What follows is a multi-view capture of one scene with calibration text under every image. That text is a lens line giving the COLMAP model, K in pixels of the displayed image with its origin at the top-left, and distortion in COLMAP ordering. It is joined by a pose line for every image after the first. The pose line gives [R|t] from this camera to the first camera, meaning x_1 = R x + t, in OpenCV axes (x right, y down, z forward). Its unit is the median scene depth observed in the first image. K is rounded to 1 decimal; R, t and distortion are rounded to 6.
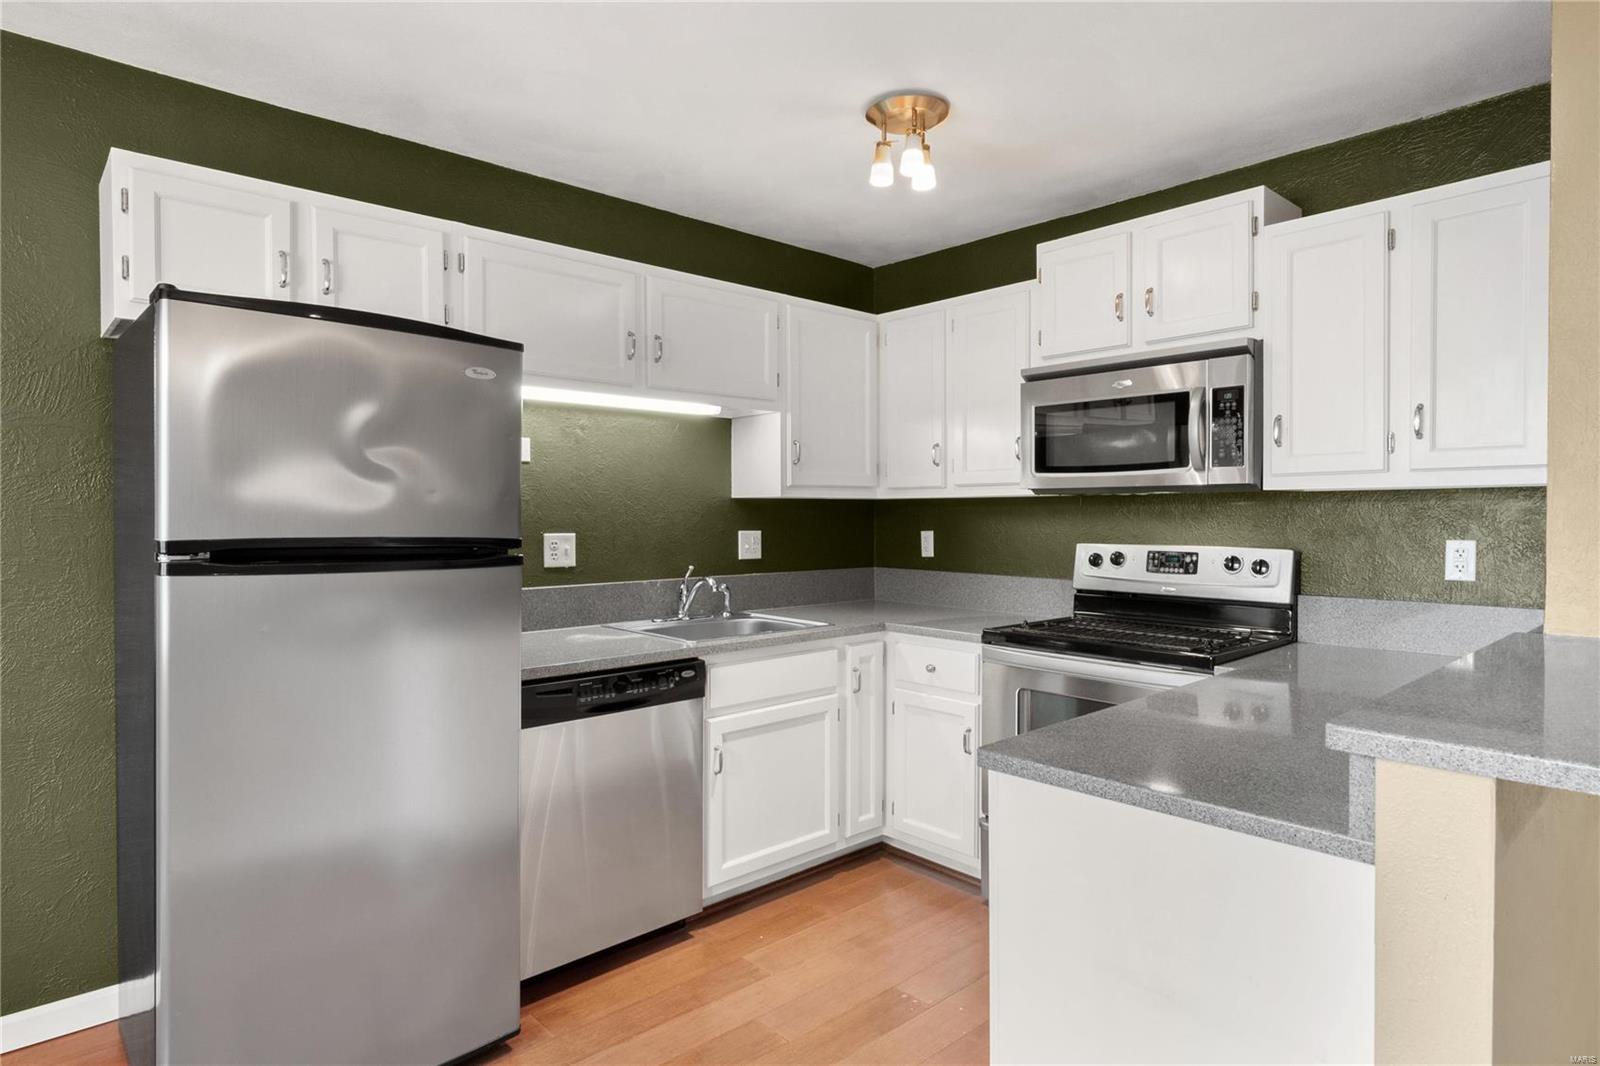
lens RADIAL K [[885.6, 0, 808.3], [0, 885.6, 526.5], [0, 0, 1]] dist [0.000740, -0.000469]
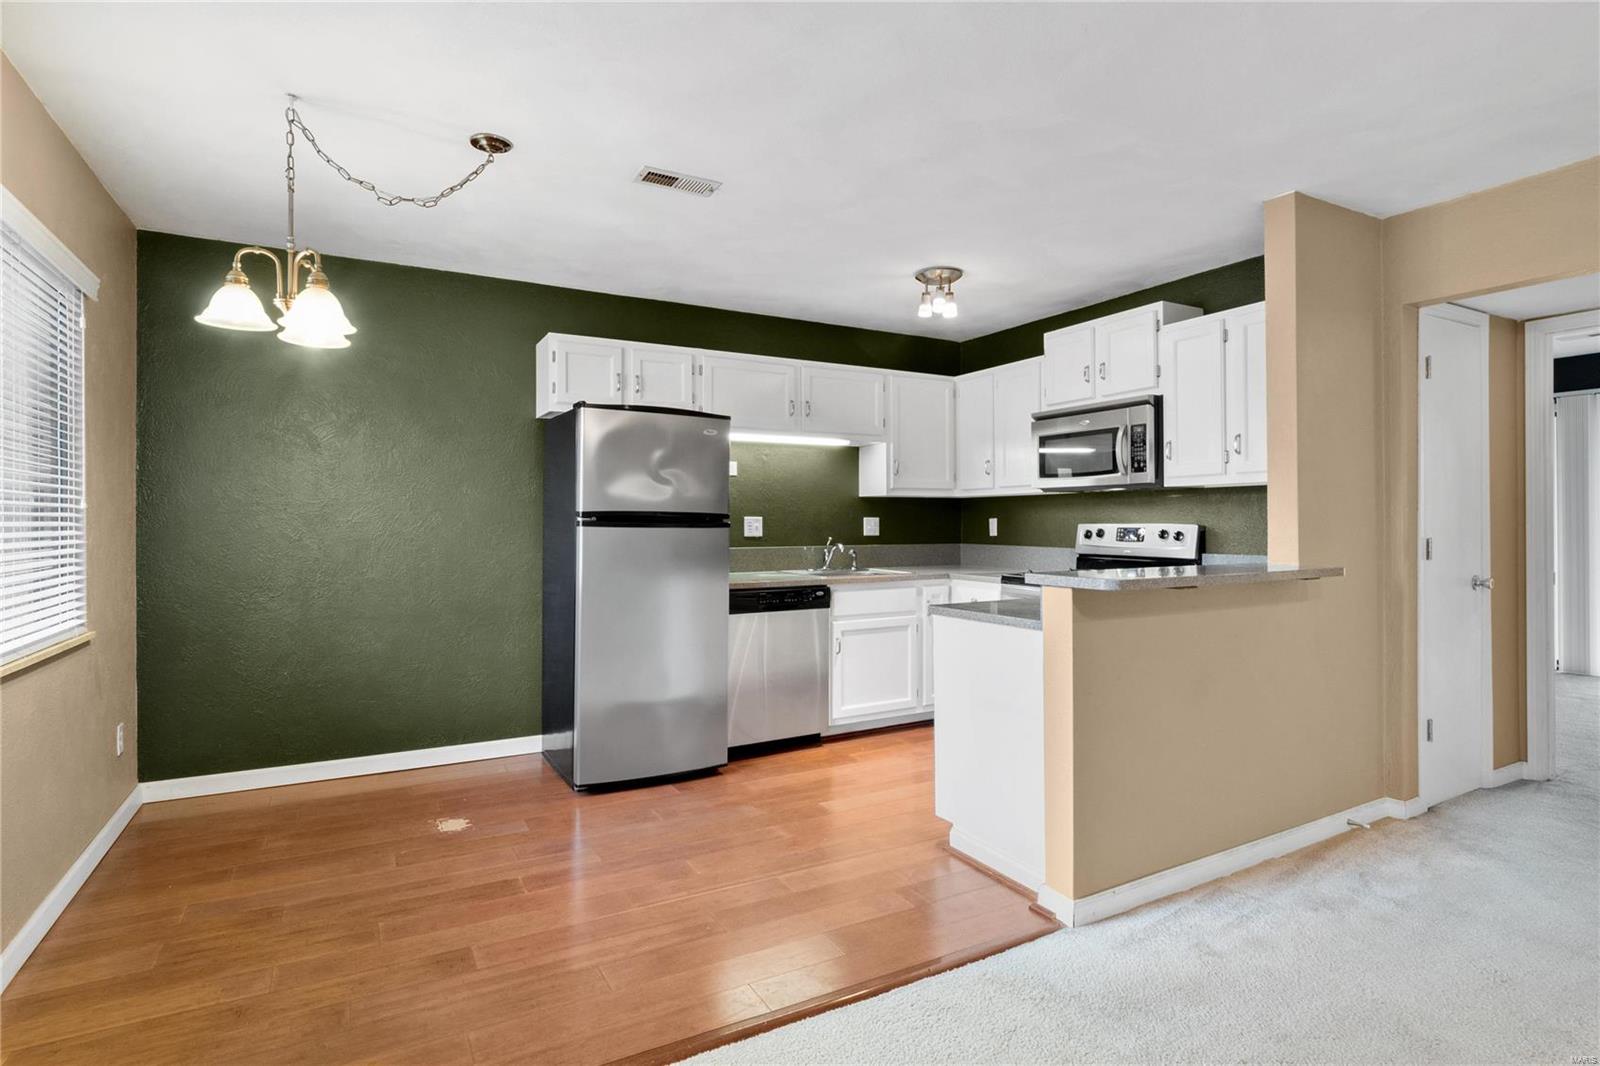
lens RADIAL K [[808.5, 0, 811.1], [0, 808.5, 515.0], [0, 0, 1]] dist [-0.000864, -0.000347]
pose [[0.974111, -0.002456, -0.226055, 0.194533], [-0.002499, 0.999763, -0.021629, 0.040107], [0.226054, 0.021634, 0.973874, -0.532415]]
